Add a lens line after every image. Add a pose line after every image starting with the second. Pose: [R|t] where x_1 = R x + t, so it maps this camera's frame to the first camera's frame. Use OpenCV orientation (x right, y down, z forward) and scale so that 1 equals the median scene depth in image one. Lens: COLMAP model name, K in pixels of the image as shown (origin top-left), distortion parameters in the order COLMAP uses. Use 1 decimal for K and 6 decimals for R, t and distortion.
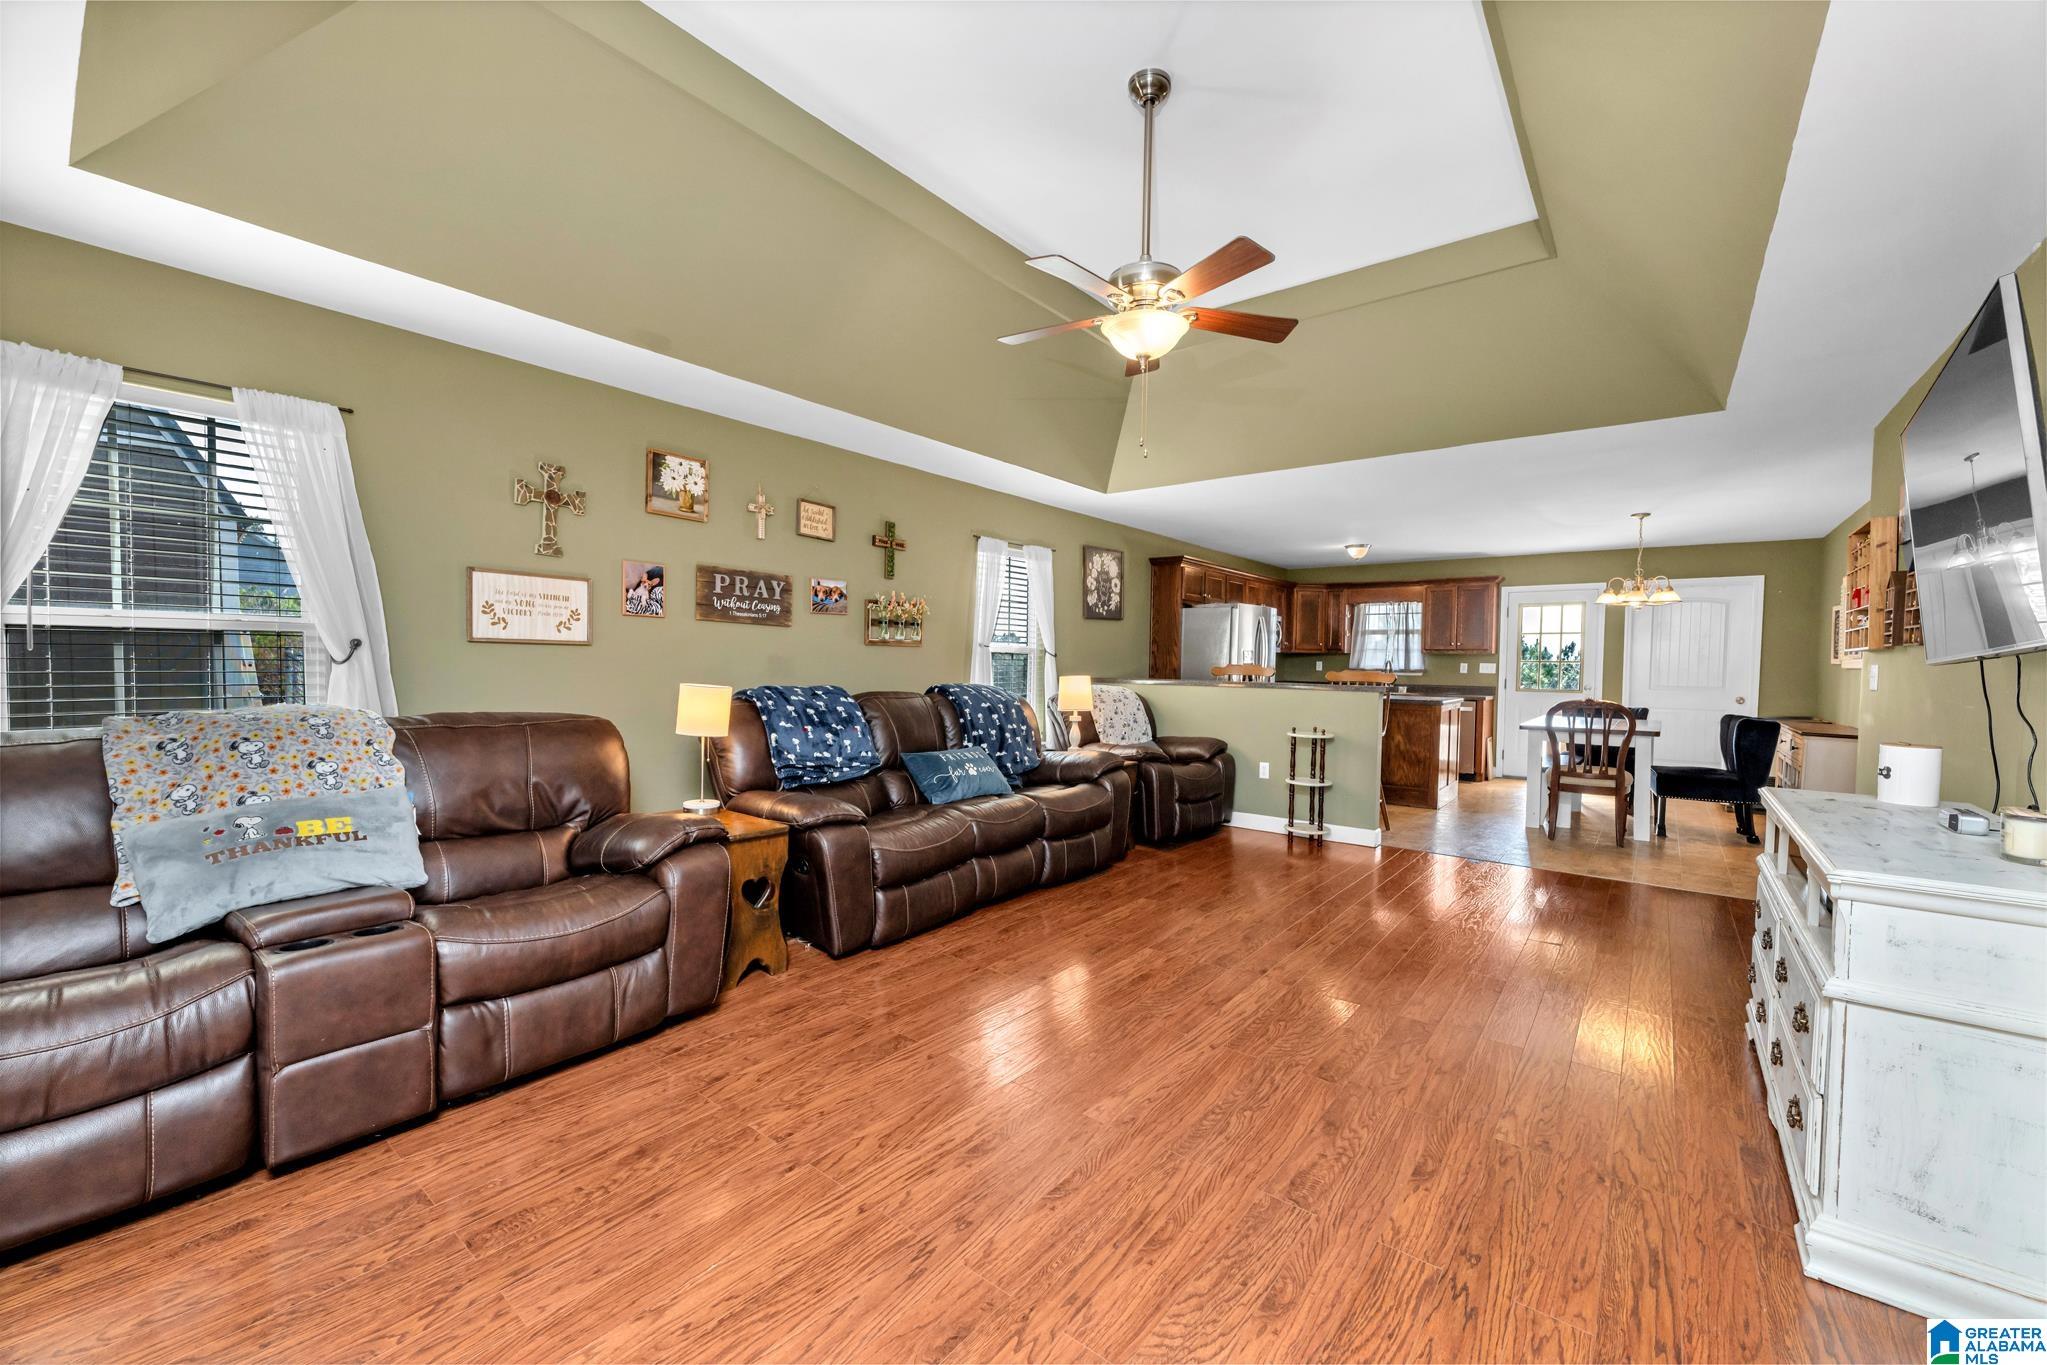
lens RADIAL K [[808.1, 0, 1021.5], [0, 808.1, 688.7], [0, 0, 1]] dist [-0.000037, 0.000325]
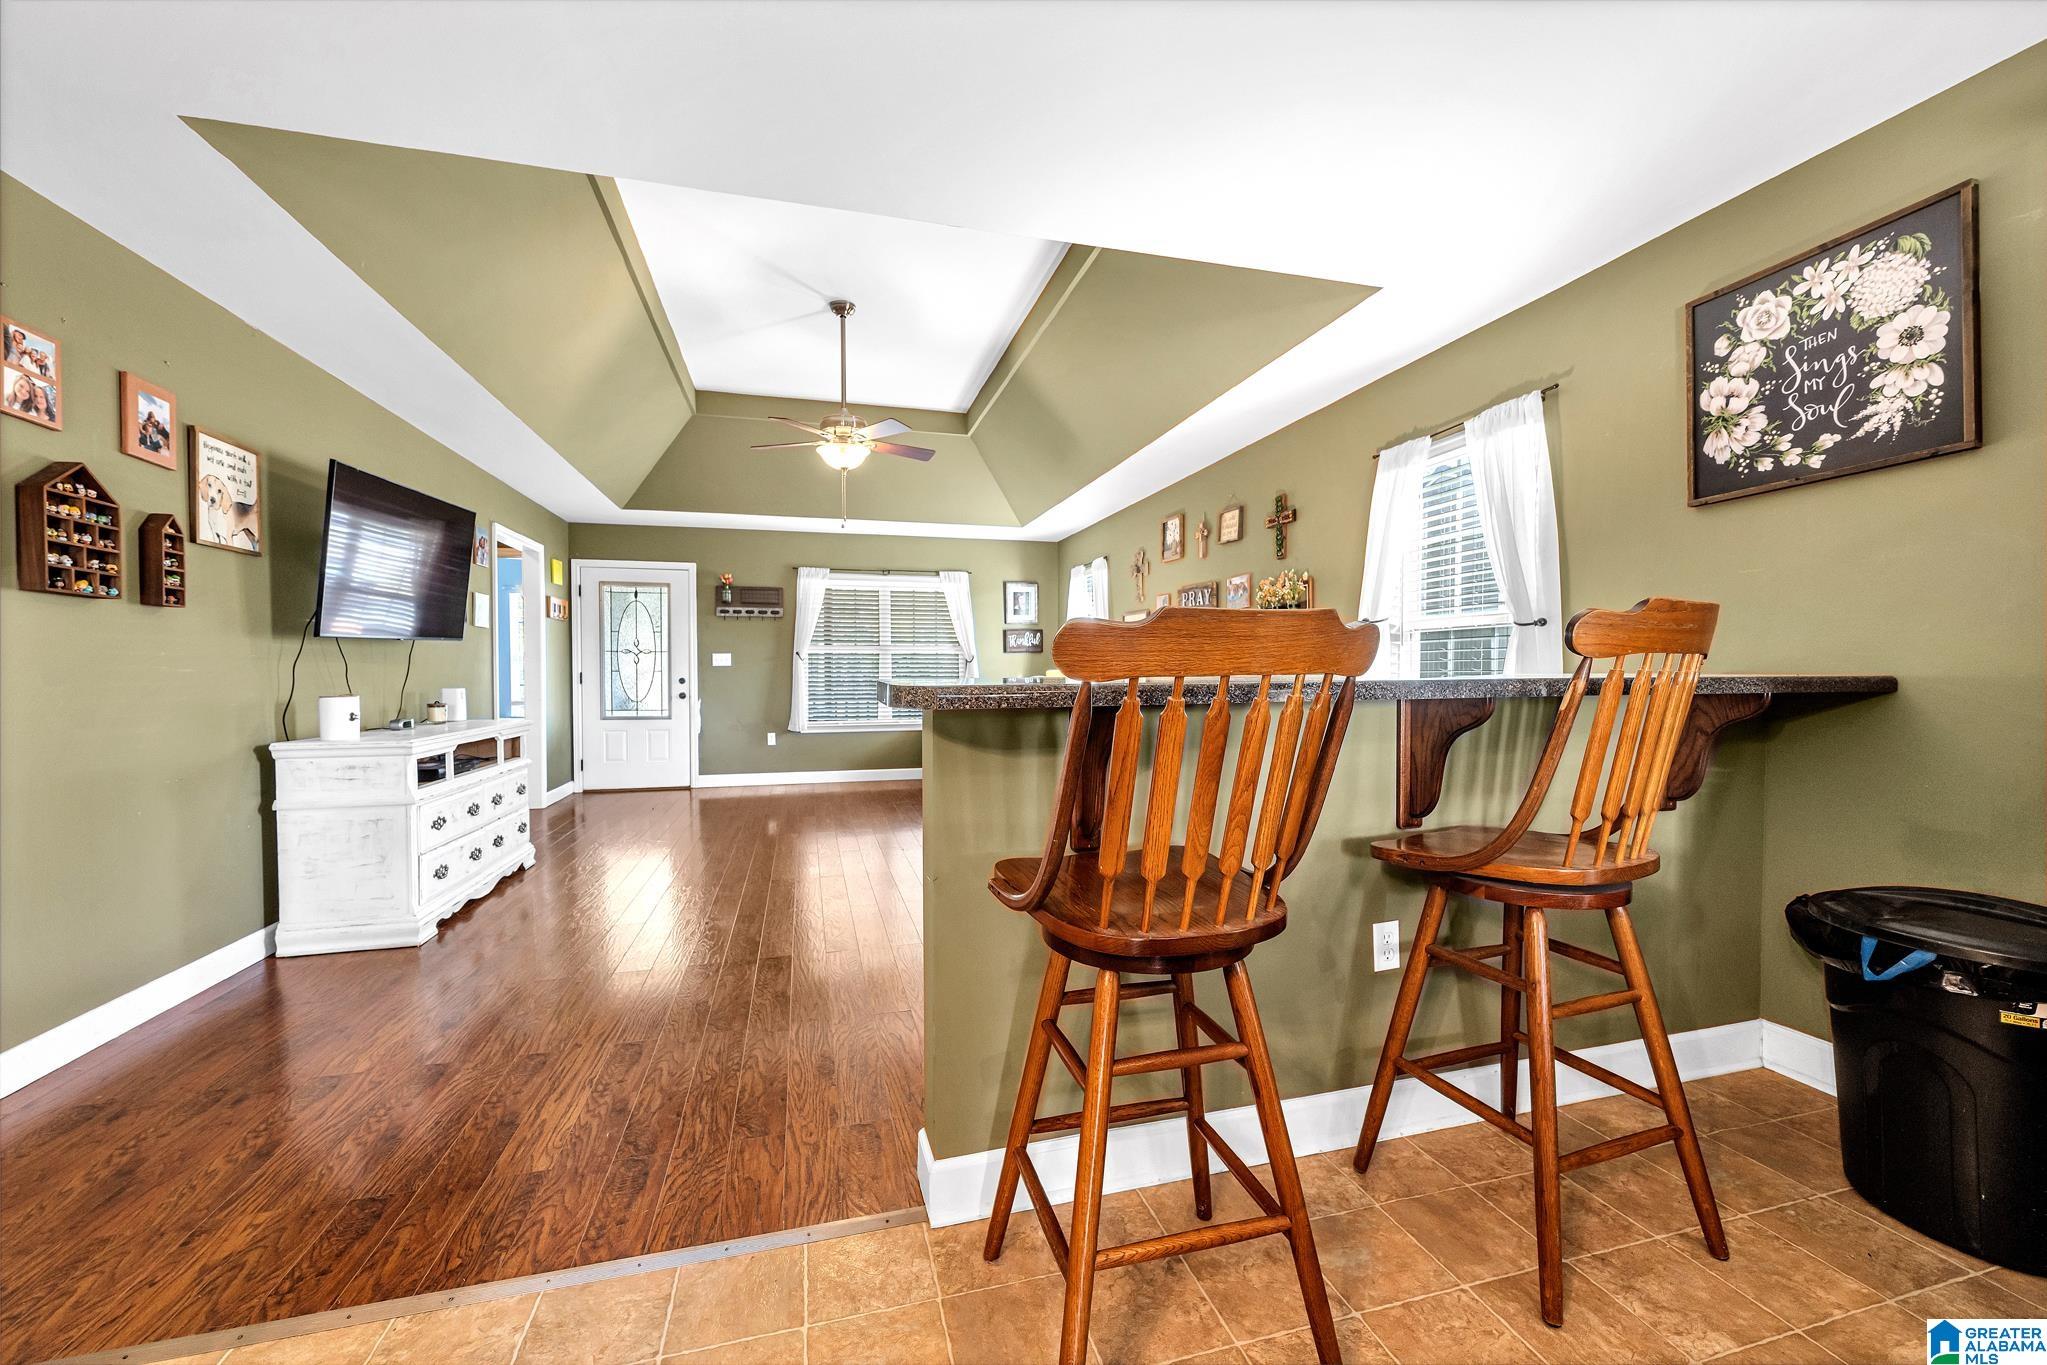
lens RADIAL K [[808.1, 0, 1028.6], [0, 808.1, 690.2], [0, 0, 1]] dist [-0.000037, 0.000325]
pose [[-0.590370, 0.006536, -0.807106, 0.623637], [-0.032884, 0.998942, 0.032142, -0.009396], [0.806463, 0.045517, -0.589531, 1.129946]]
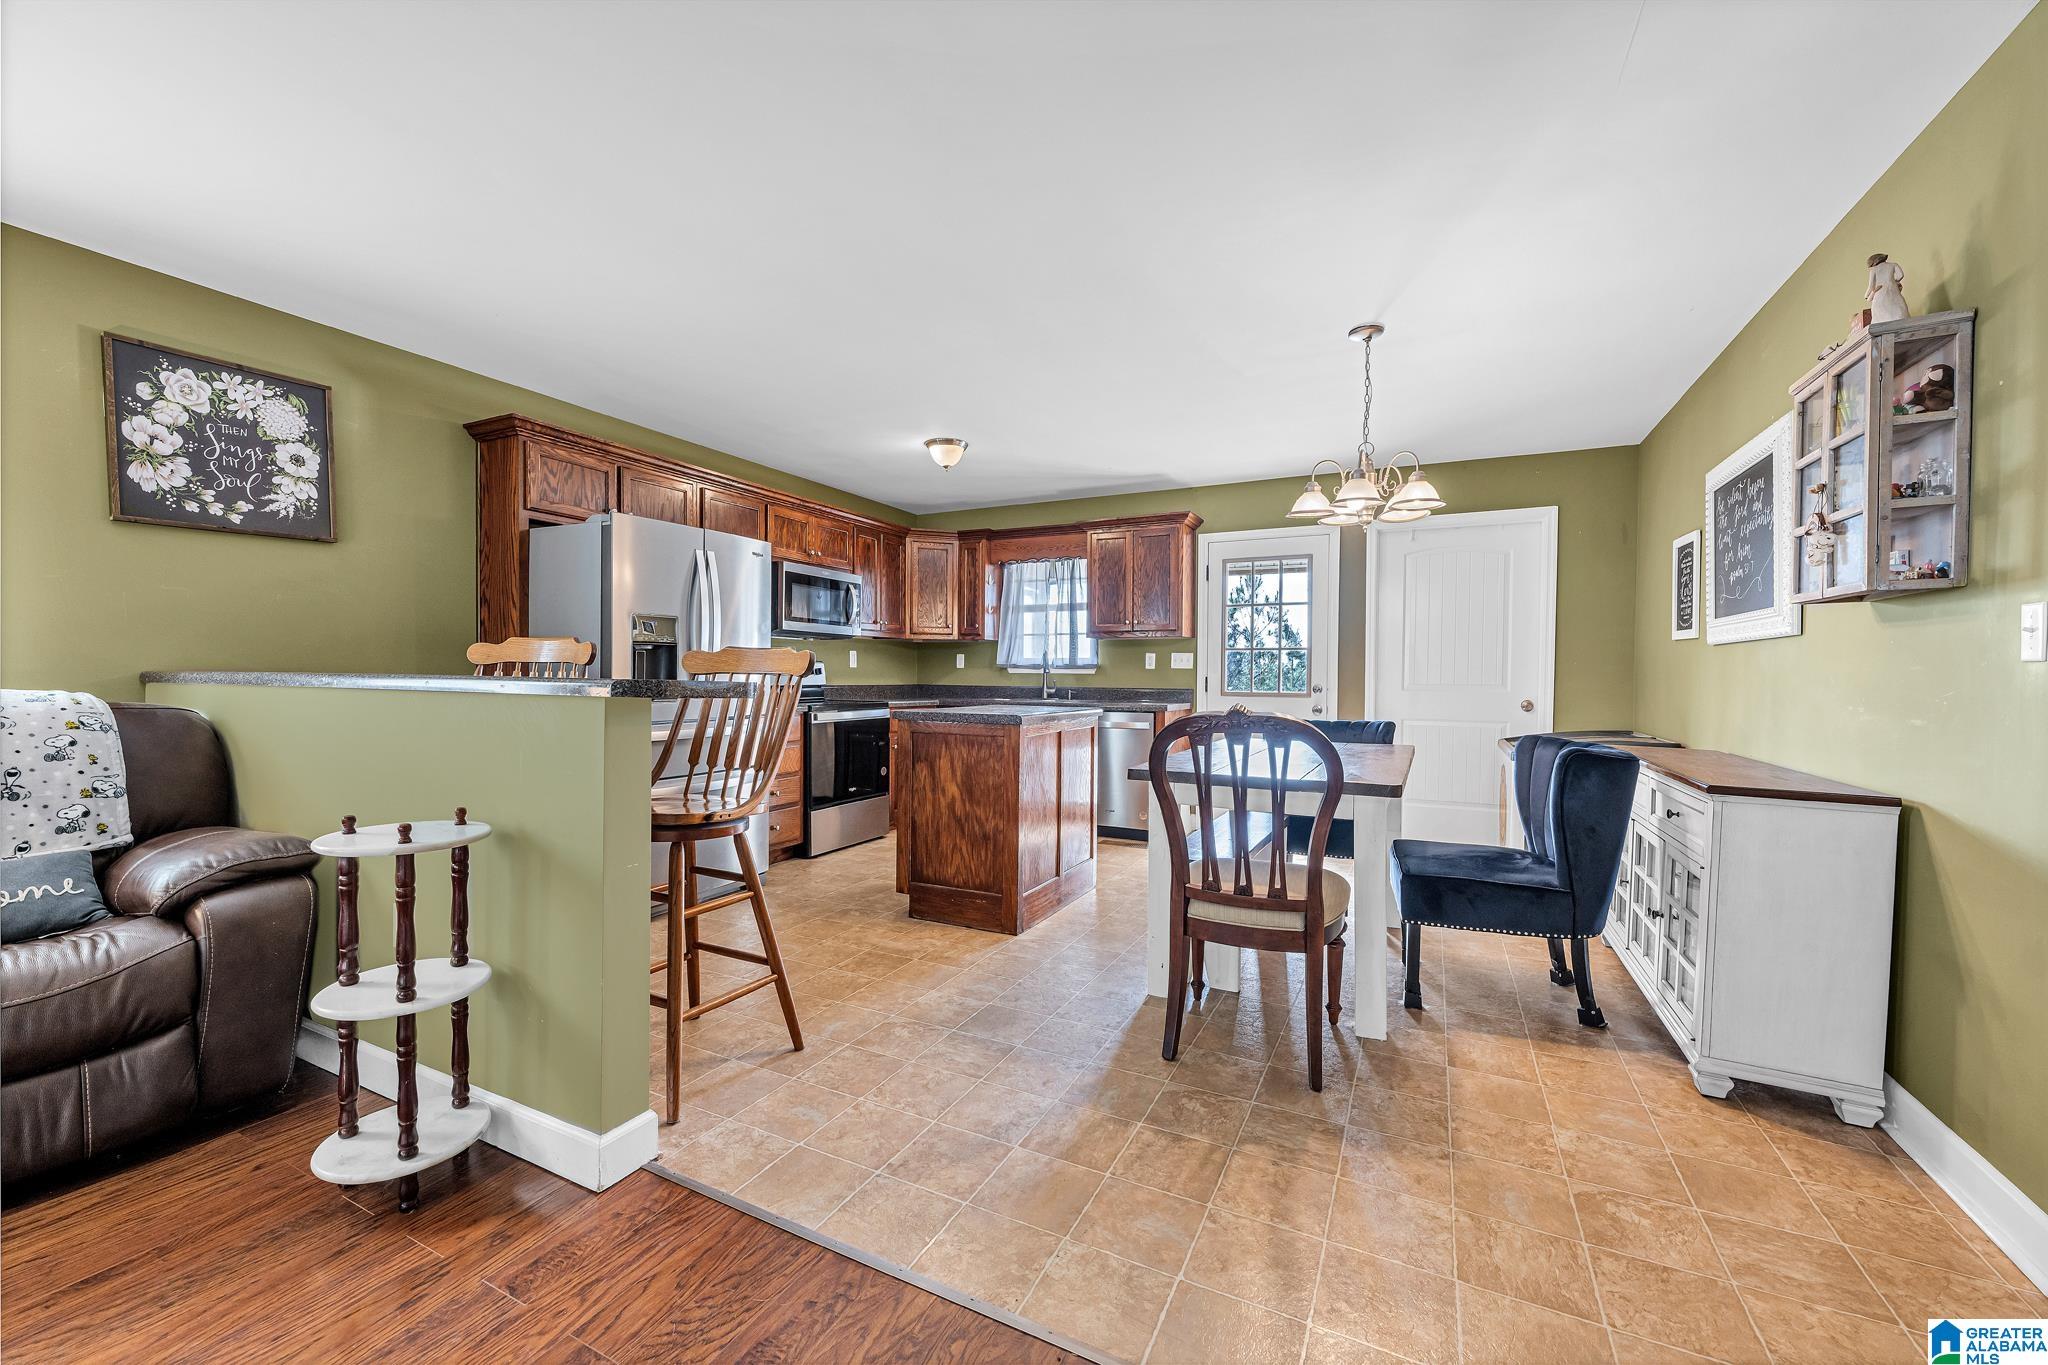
lens RADIAL K [[808.5, 0, 1023.9], [0, 808.5, 687.0], [0, 0, 1]] dist [-0.000037, 0.000325]
pose [[0.979492, -0.008735, 0.201294, 0.499088], [0.012262, 0.999792, -0.016283, 0.006800], [-0.201110, 0.018417, 0.979396, 0.609769]]
